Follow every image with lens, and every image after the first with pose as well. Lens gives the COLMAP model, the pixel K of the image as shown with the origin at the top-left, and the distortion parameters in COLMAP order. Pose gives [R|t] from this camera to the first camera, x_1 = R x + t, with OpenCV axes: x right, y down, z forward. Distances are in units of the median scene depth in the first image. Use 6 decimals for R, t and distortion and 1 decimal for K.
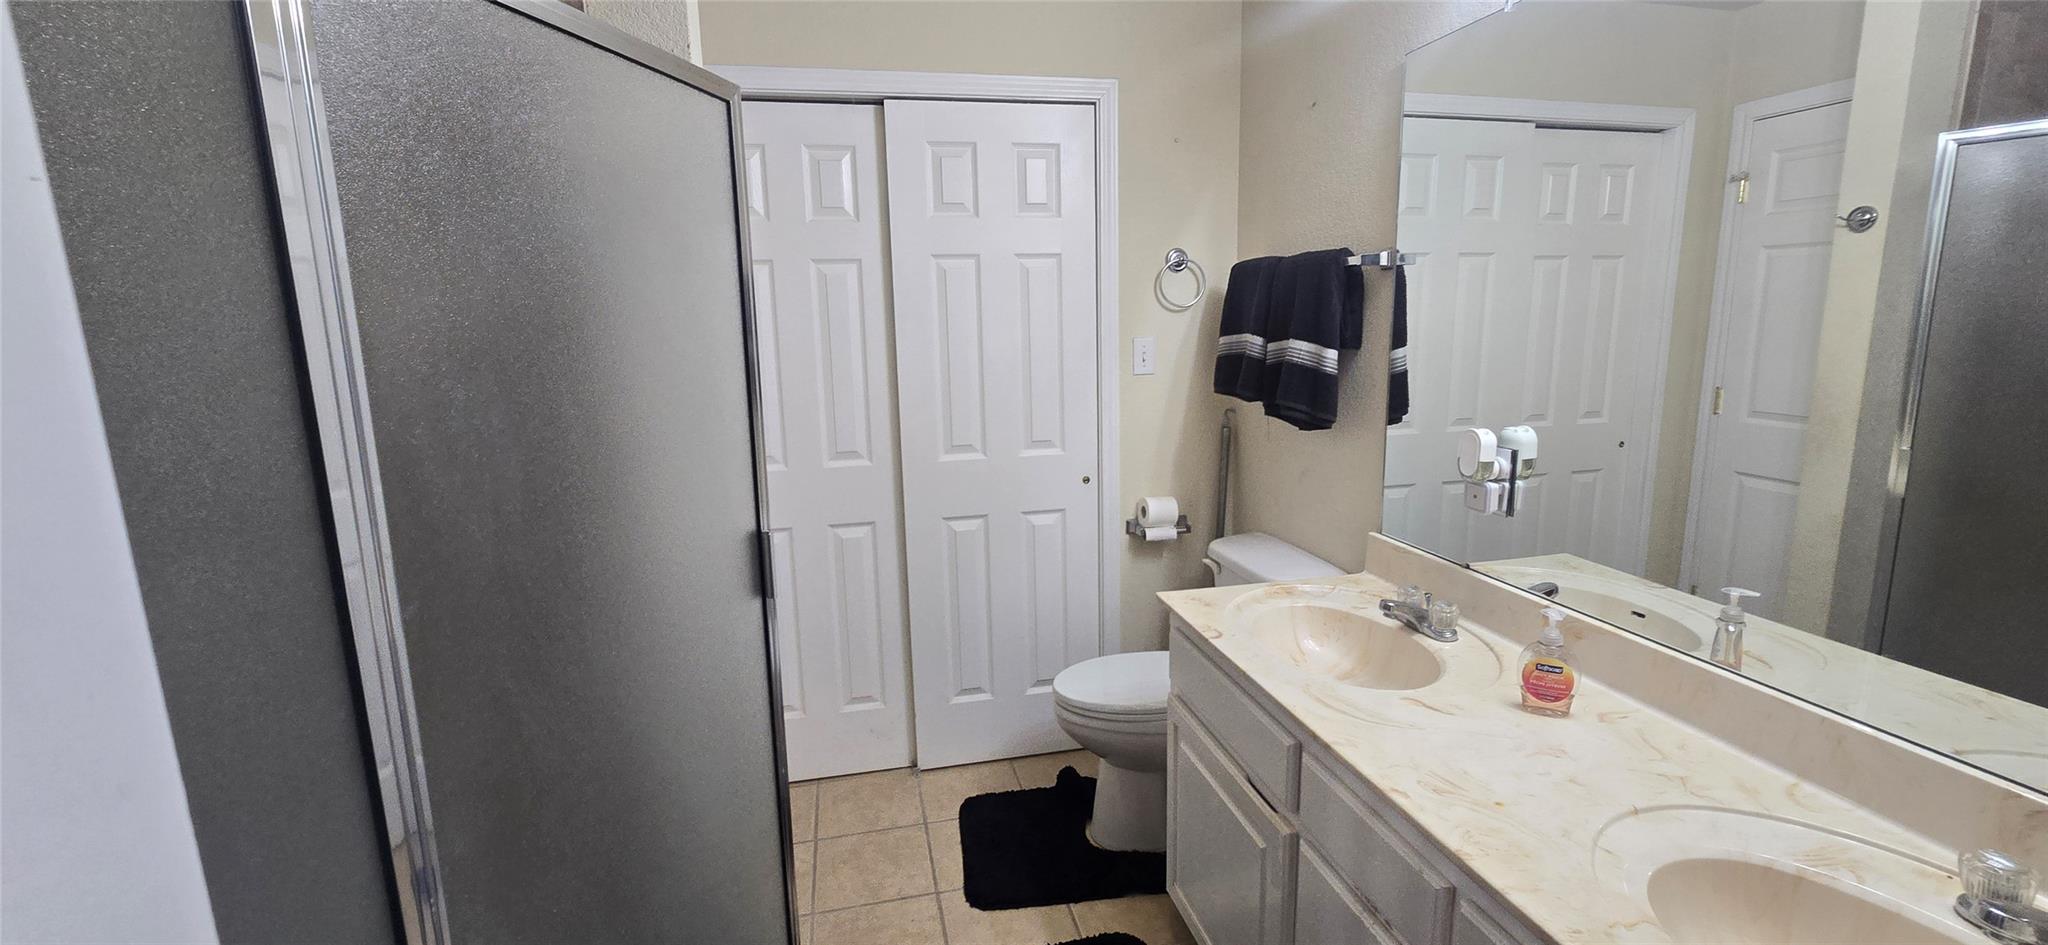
lens RADIAL K [[842.3, 0, 1023.3], [0, 842.3, 459.8], [0, 0, 1]] dist [-0.003051, 0.000709]
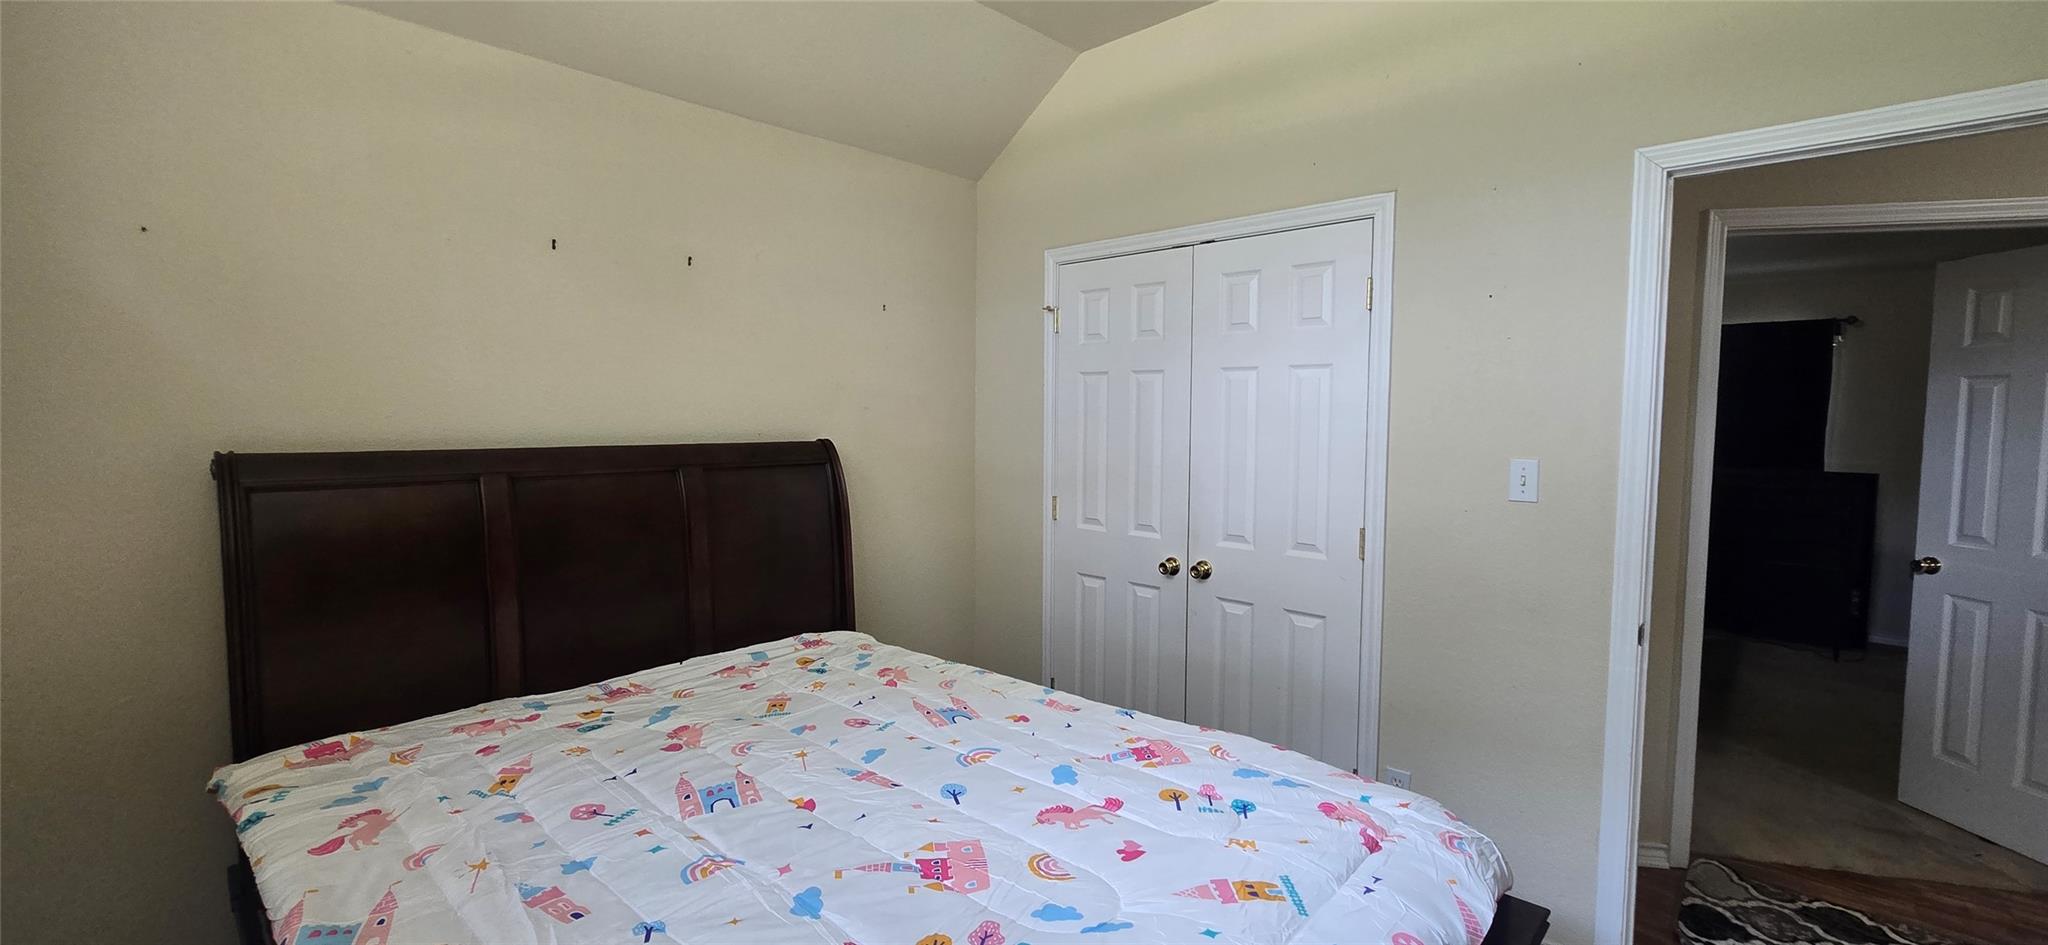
lens RADIAL K [[842.3, 0, 1023.3], [0, 842.3, 459.8], [0, 0, 1]] dist [-0.003051, 0.000709]
pose [[0.584449, 0.078087, -0.807664, 0.720075], [-0.165624, 0.985884, -0.024532, -0.046138], [0.794347, 0.148106, 0.589132, 0.123831]]
